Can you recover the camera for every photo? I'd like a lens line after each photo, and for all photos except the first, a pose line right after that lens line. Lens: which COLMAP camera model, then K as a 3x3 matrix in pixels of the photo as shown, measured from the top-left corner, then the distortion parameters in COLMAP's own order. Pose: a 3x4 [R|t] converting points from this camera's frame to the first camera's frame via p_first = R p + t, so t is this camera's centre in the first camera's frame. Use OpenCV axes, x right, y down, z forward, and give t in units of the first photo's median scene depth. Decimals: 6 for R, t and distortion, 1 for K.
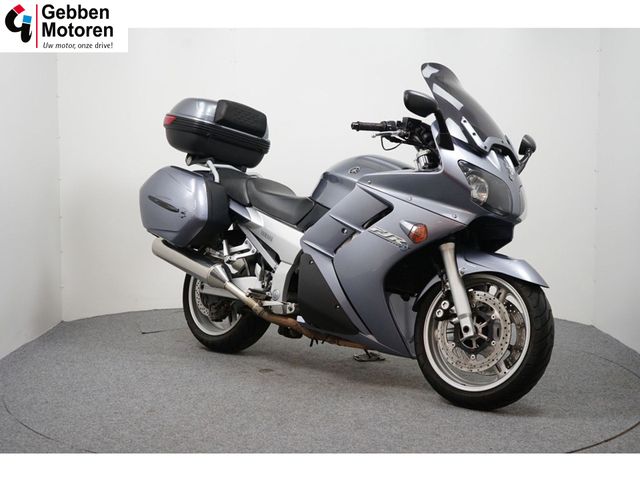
lens RADIAL K [[941.2, 0, 319.6], [0, 941.2, 240.3], [0, 0, 1]] dist [-0.251021, 0.000000]
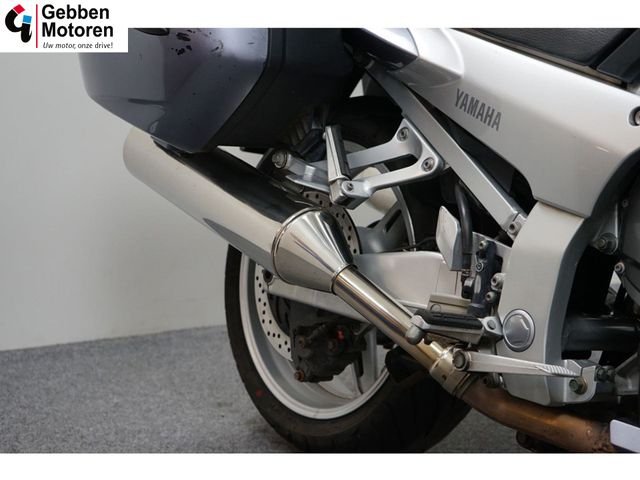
lens RADIAL K [[1083.5, 0, 318.4], [0, 1083.5, 239.6], [0, 0, 1]] dist [-0.008316, 0.000000]
pose [[0.988128, -0.007673, -0.153442, -0.052679], [0.023540, 0.994520, 0.101864, 0.000134], [0.151819, -0.104266, 0.982893, 0.658523]]
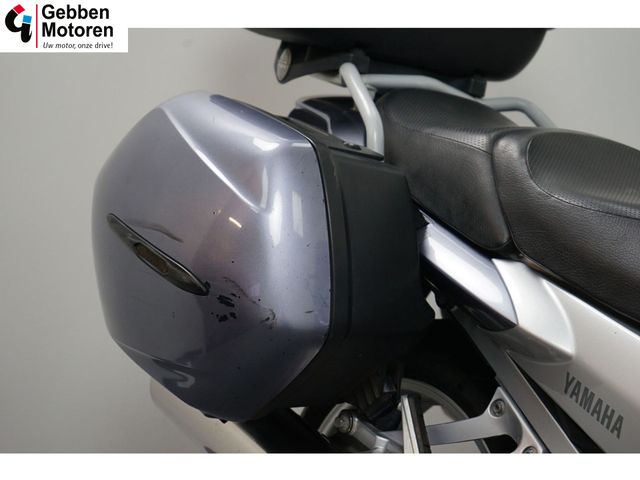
lens RADIAL K [[1286.4, 0, 321.2], [0, 1286.4, 240.0], [0, 0, 1]] dist [-0.094274, 0.000000]
pose [[0.980701, -0.016831, -0.194787, -0.058346], [0.030769, 0.997159, 0.068753, -0.064405], [0.193076, -0.073419, 0.978433, 0.677992]]
